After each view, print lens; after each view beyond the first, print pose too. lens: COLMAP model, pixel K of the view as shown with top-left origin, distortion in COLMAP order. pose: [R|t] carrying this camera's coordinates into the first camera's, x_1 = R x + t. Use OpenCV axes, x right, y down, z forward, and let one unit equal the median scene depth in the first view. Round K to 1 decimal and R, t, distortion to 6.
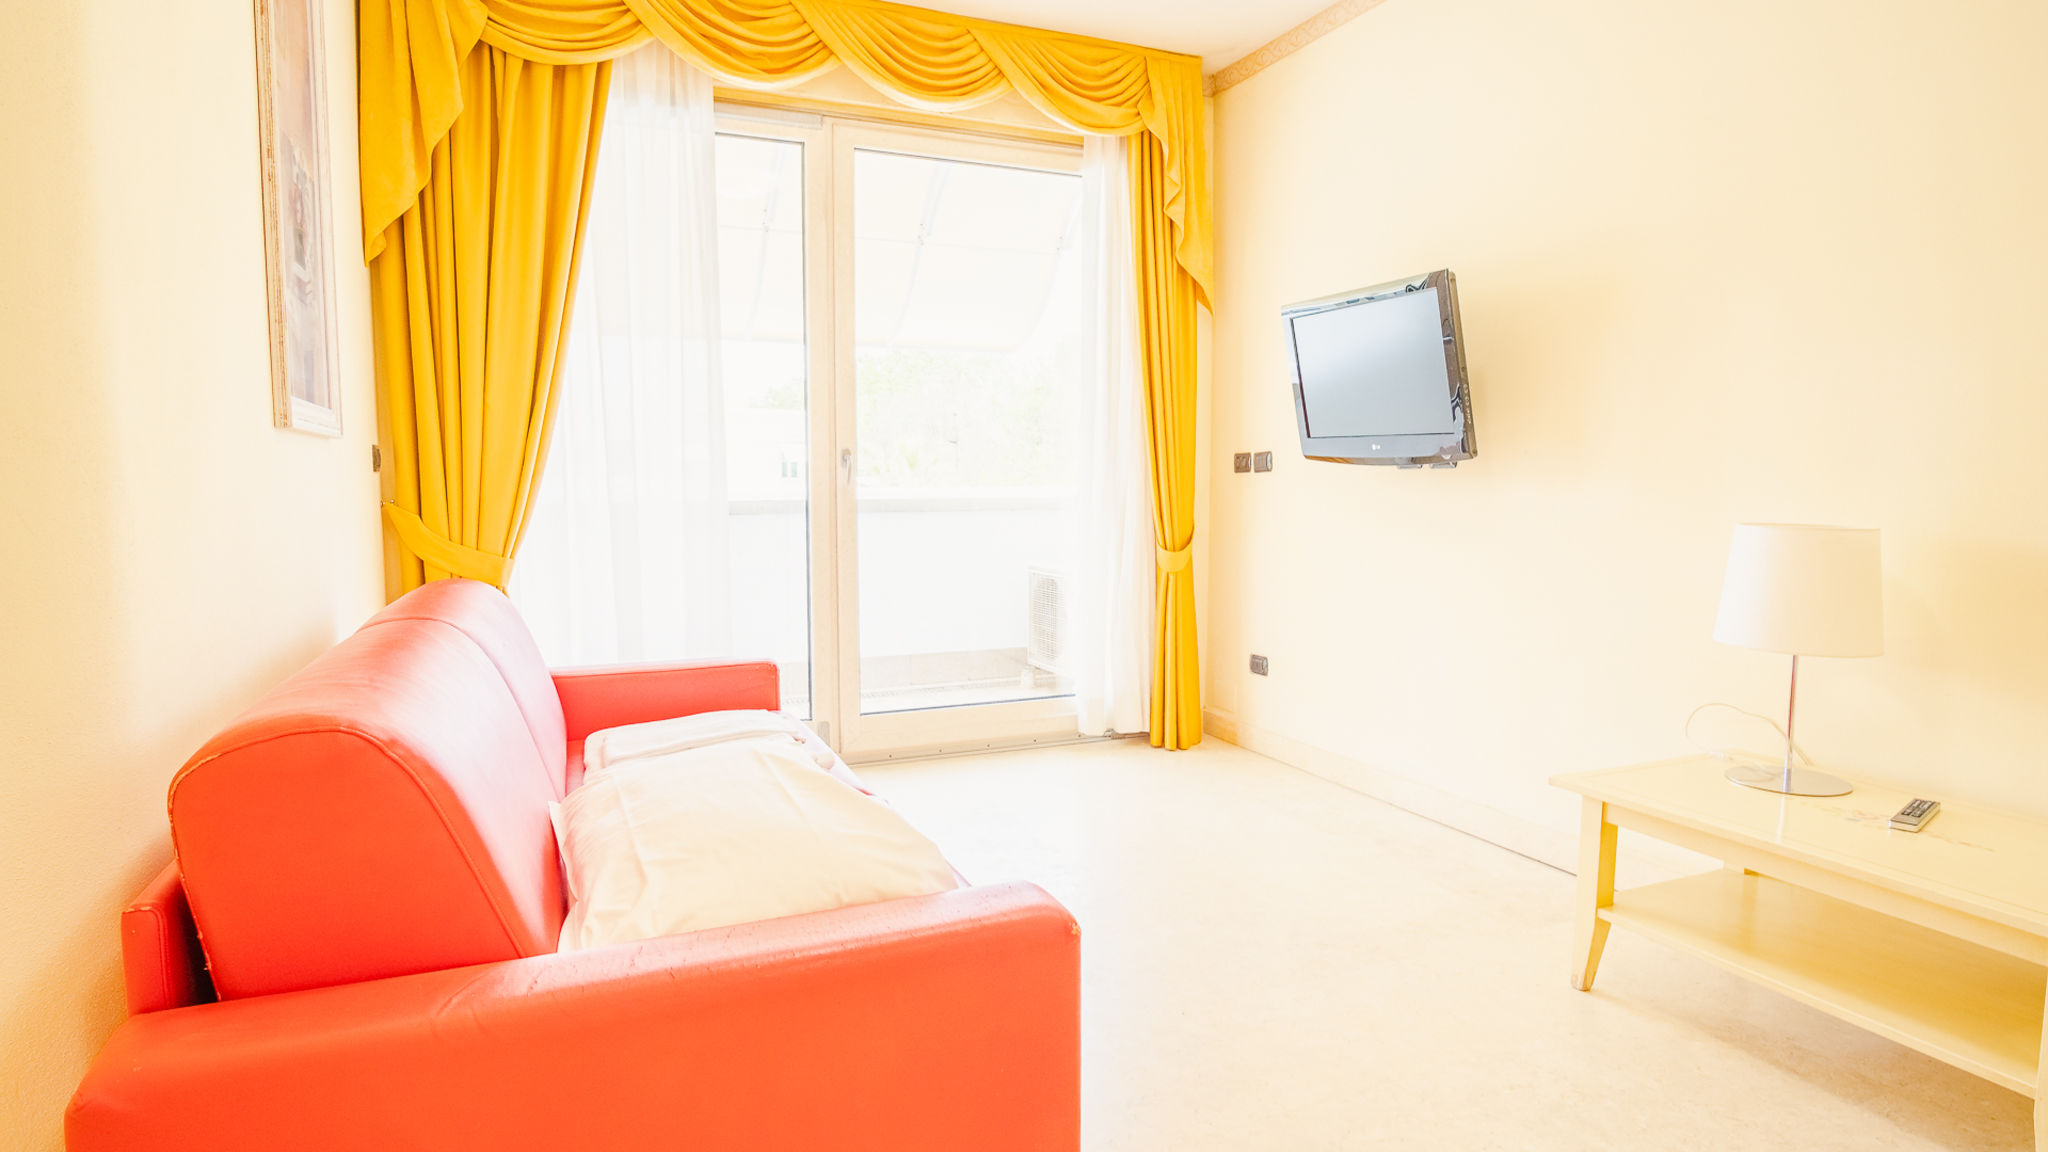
lens RADIAL K [[1111.7, 0, 1039.3], [0, 1111.7, 577.9], [0, 0, 1]] dist [-0.025740, 0.001660]
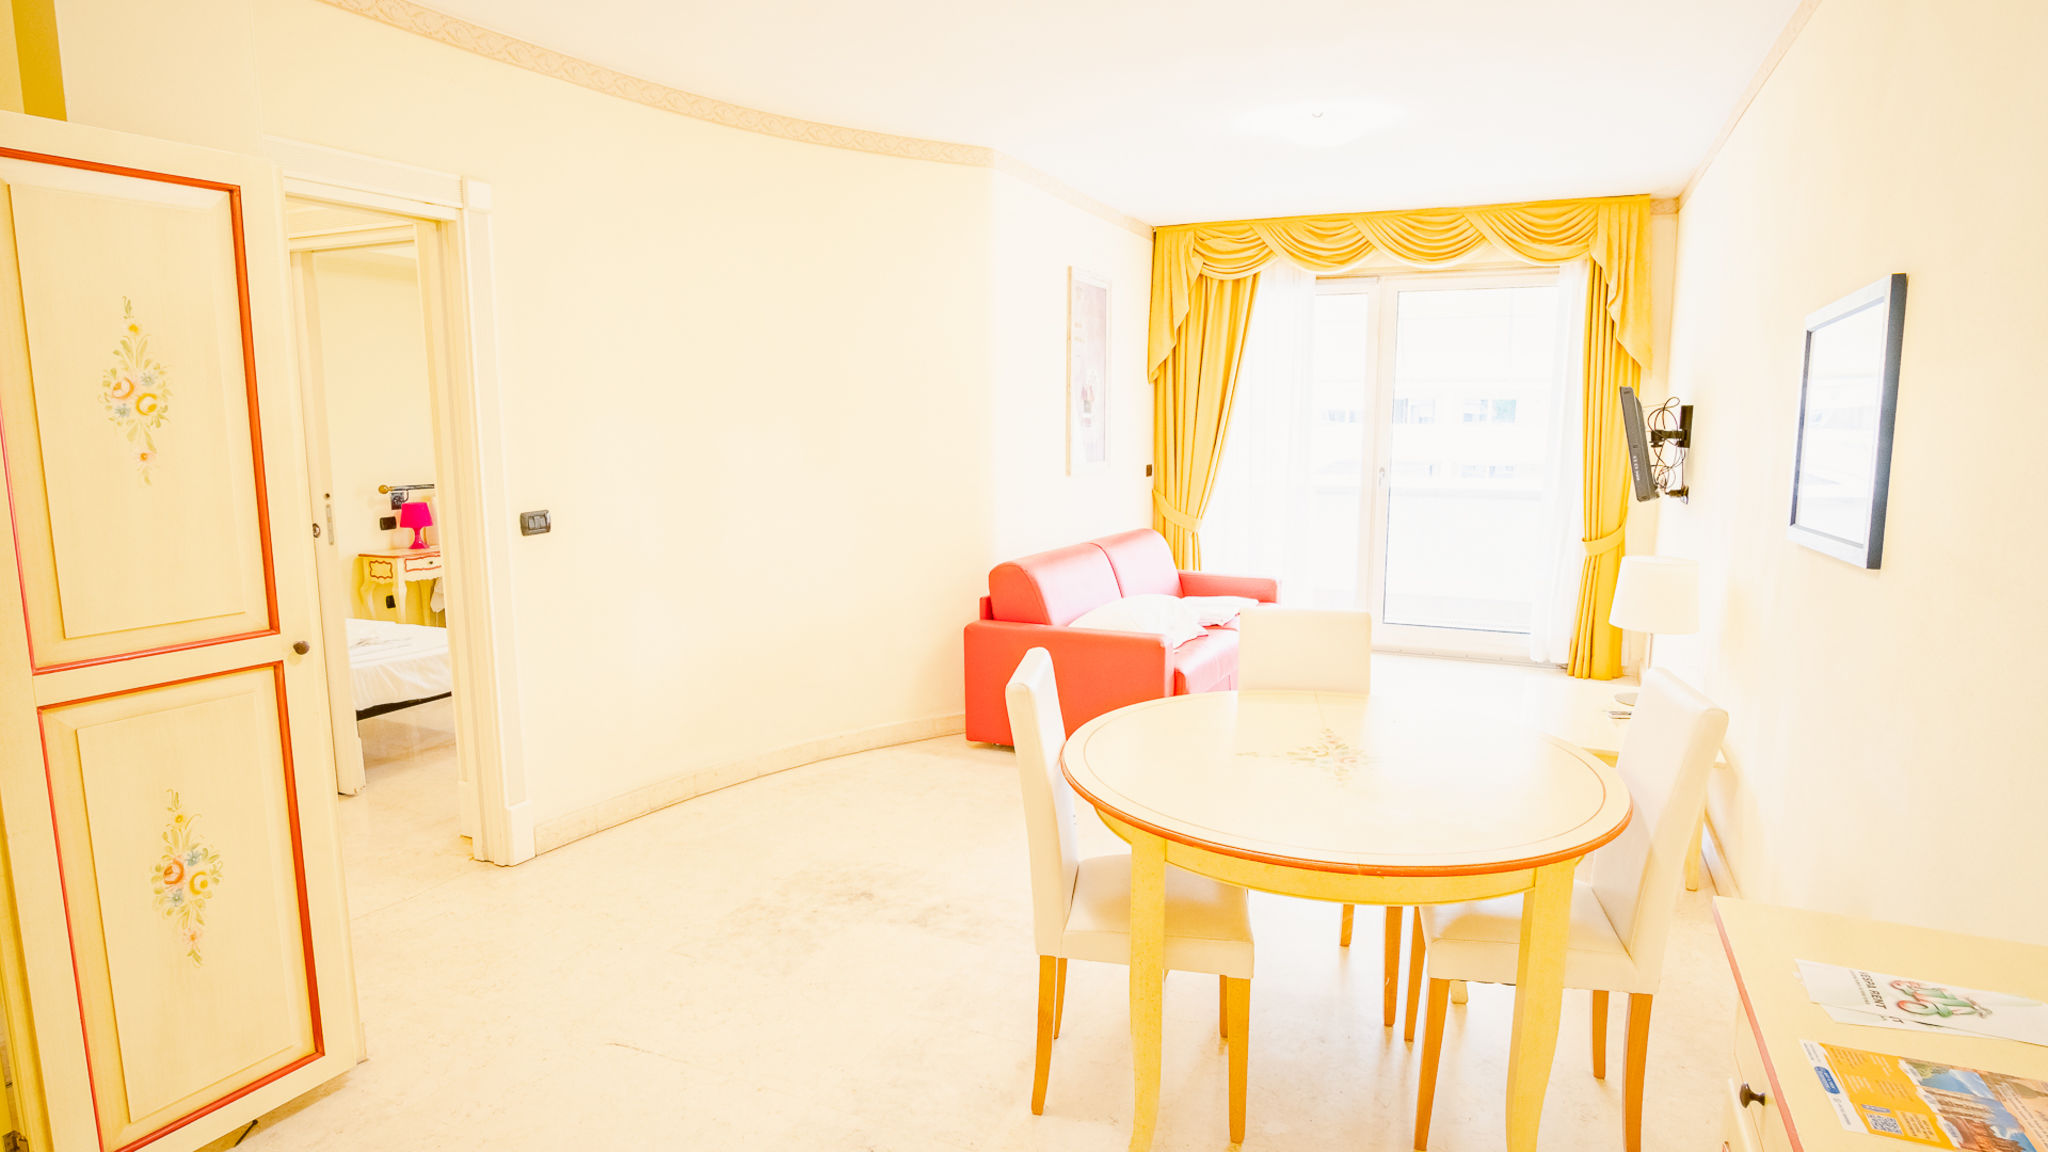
lens RADIAL K [[1111.7, 0, 1039.3], [0, 1111.7, 577.9], [0, 0, 1]] dist [-0.025740, 0.001660]
pose [[0.661472, 0.111031, -0.741705, 0.824521], [-0.071057, 0.993810, 0.085400, -0.058910], [0.746596, -0.003786, 0.665267, -0.580403]]
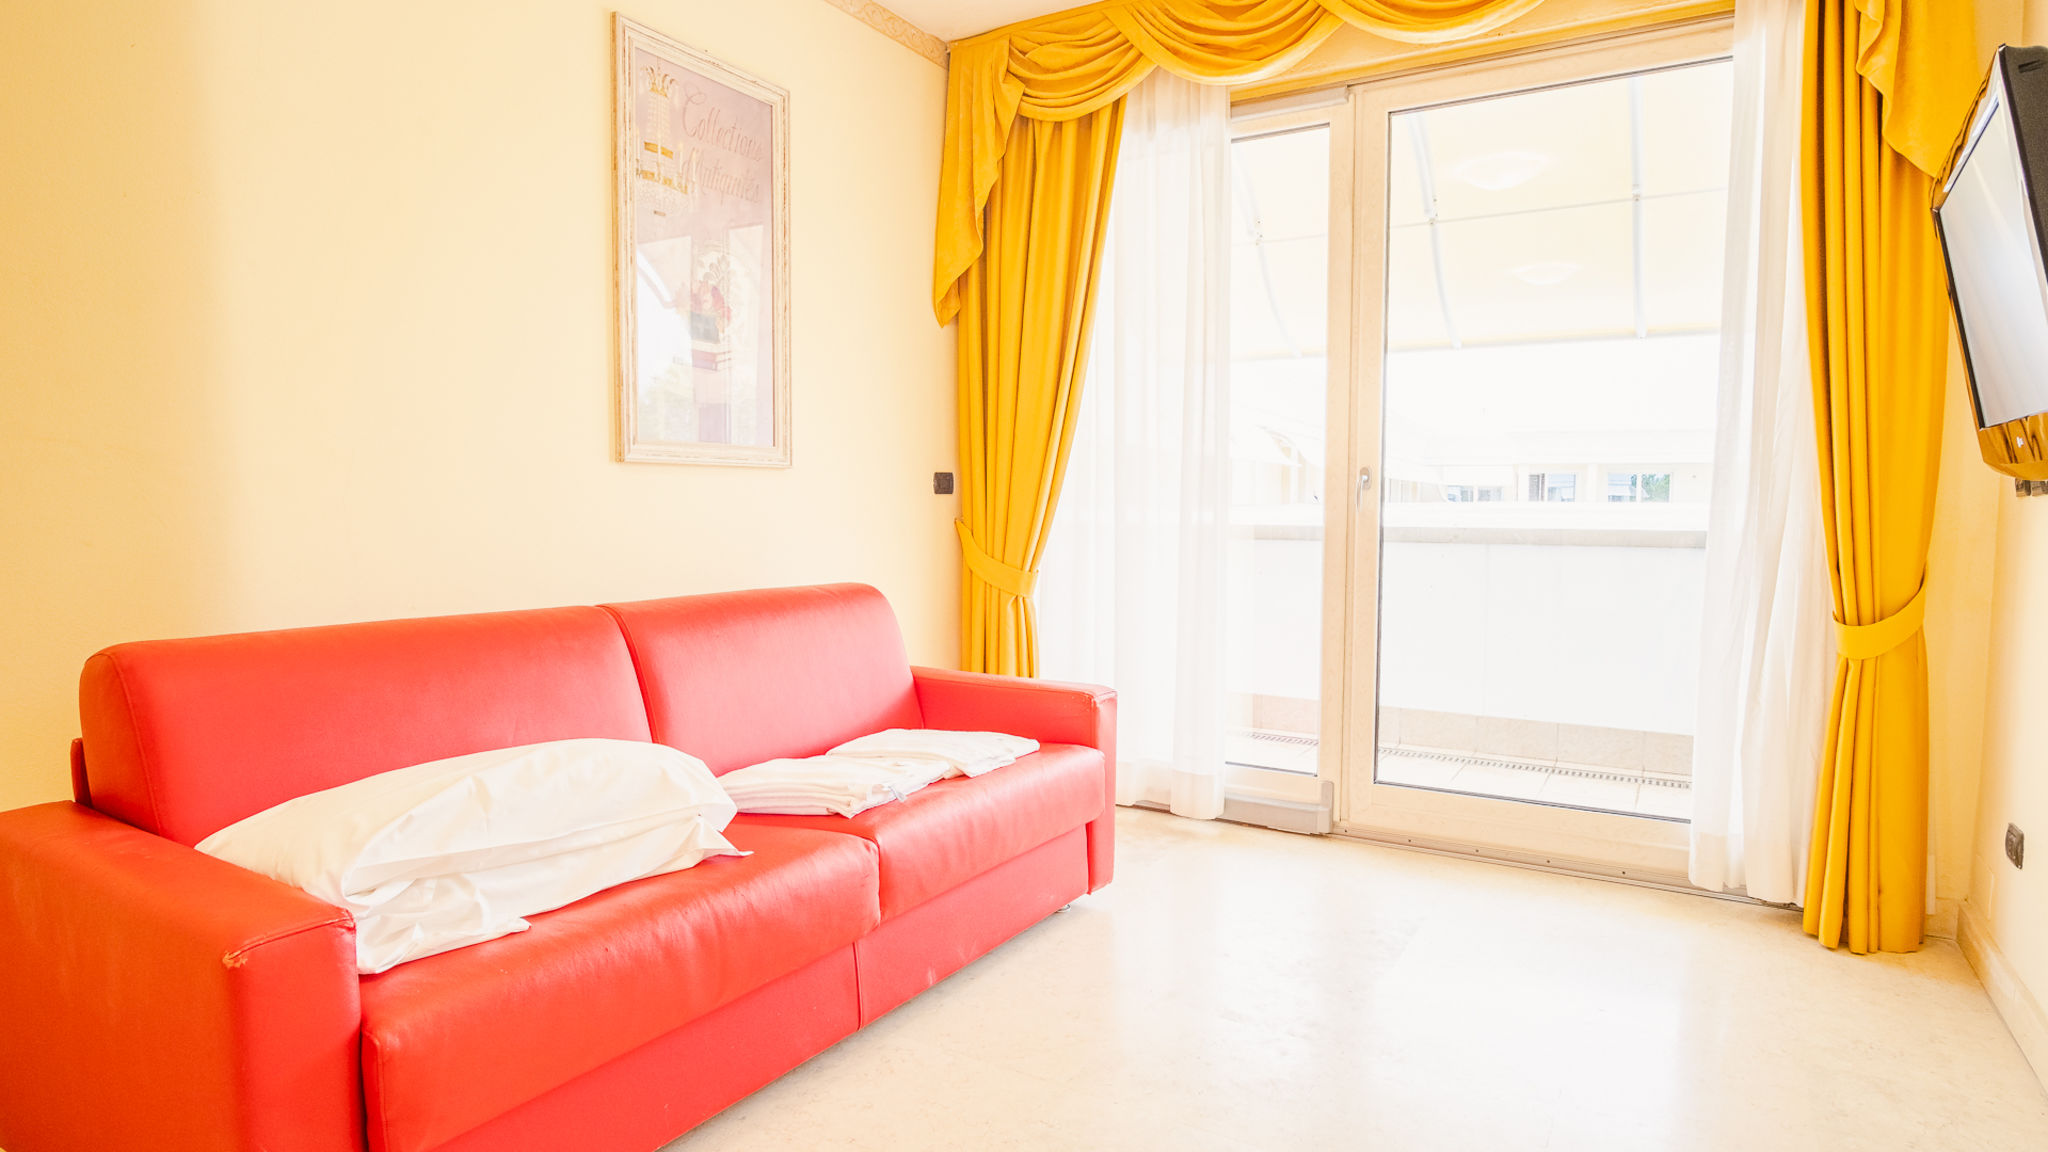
lens RADIAL K [[1111.7, 0, 1039.3], [0, 1111.7, 577.9], [0, 0, 1]] dist [-0.025740, 0.001660]
pose [[0.570283, 0.060386, -0.819226, 0.414569], [-0.078356, 0.996746, 0.018926, -0.030448], [0.817703, 0.053398, 0.573159, 0.334323]]
